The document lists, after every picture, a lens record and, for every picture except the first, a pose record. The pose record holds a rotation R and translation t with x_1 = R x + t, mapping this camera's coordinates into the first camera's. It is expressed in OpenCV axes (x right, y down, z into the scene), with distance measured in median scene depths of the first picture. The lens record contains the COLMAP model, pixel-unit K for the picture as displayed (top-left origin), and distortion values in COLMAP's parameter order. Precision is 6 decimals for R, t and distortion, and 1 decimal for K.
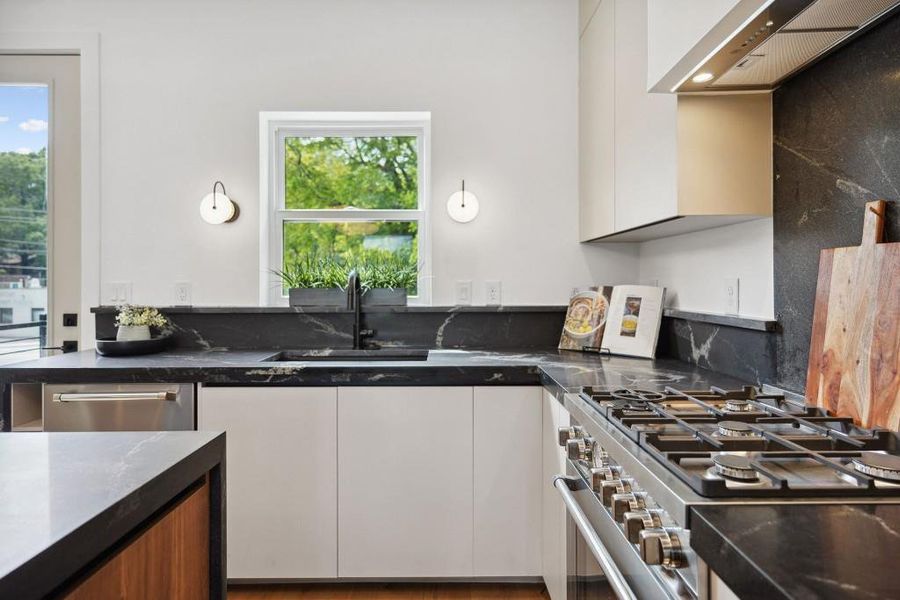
lens RADIAL K [[507.7, 0, 448.8], [0, 507.7, 279.0], [0, 0, 1]] dist [0.001507, -0.000065]
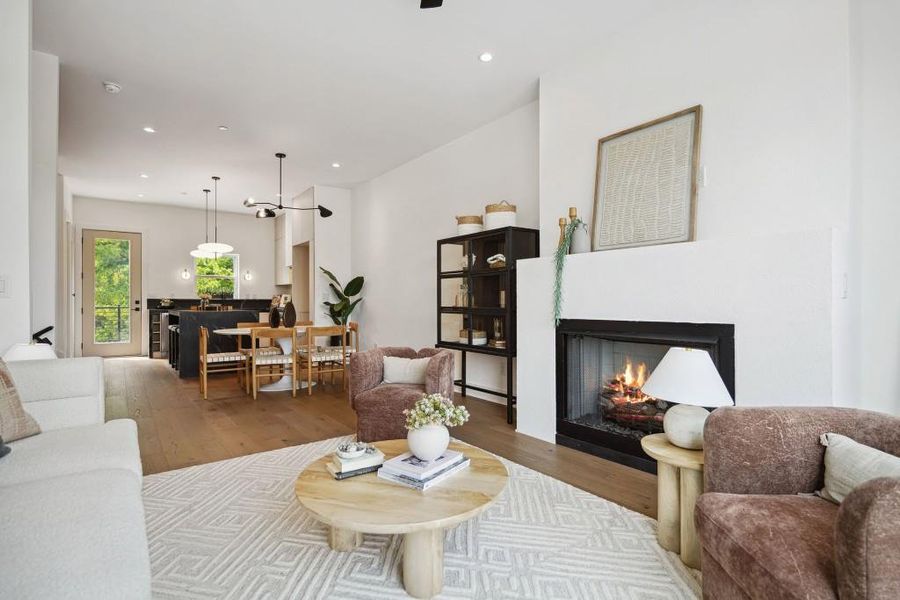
lens RADIAL K [[442.3, 0, 450.0], [0, 442.3, 300.0], [0, 0, 1]] dist [0.003820, 0.000358]
pose [[0.807866, 0.002322, 0.589361, -0.937662], [-0.001579, 0.999997, -0.001775, 0.075924], [-0.589364, 0.000503, 0.807868, -3.615098]]
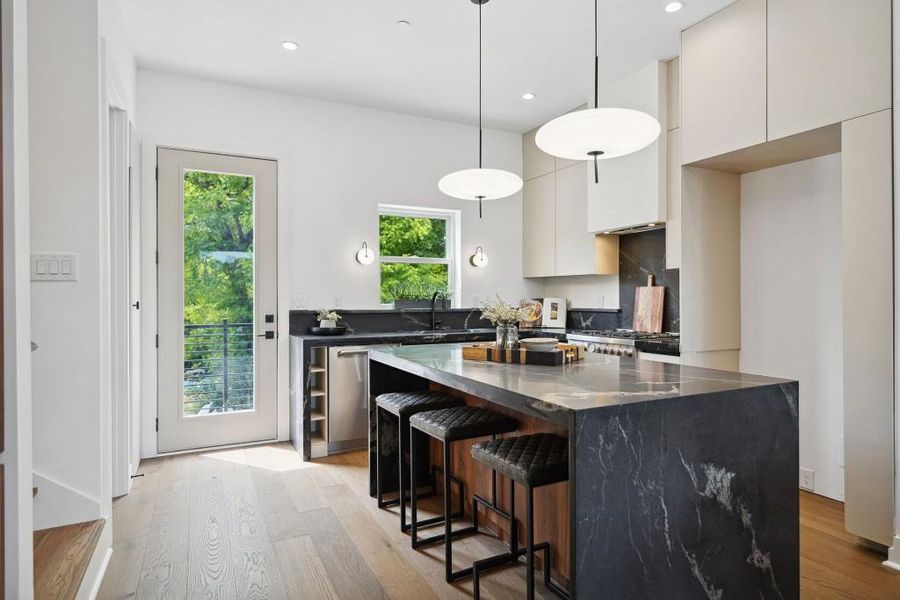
lens RADIAL K [[503.8, 0, 448.0], [0, 503.8, 295.0], [0, 0, 1]] dist [0.003425, 0.000872]
pose [[0.898602, 0.002241, 0.438758, -1.094457], [-0.003196, 0.999994, 0.001437, -0.002197], [-0.438753, -0.002693, 0.898604, -0.867913]]
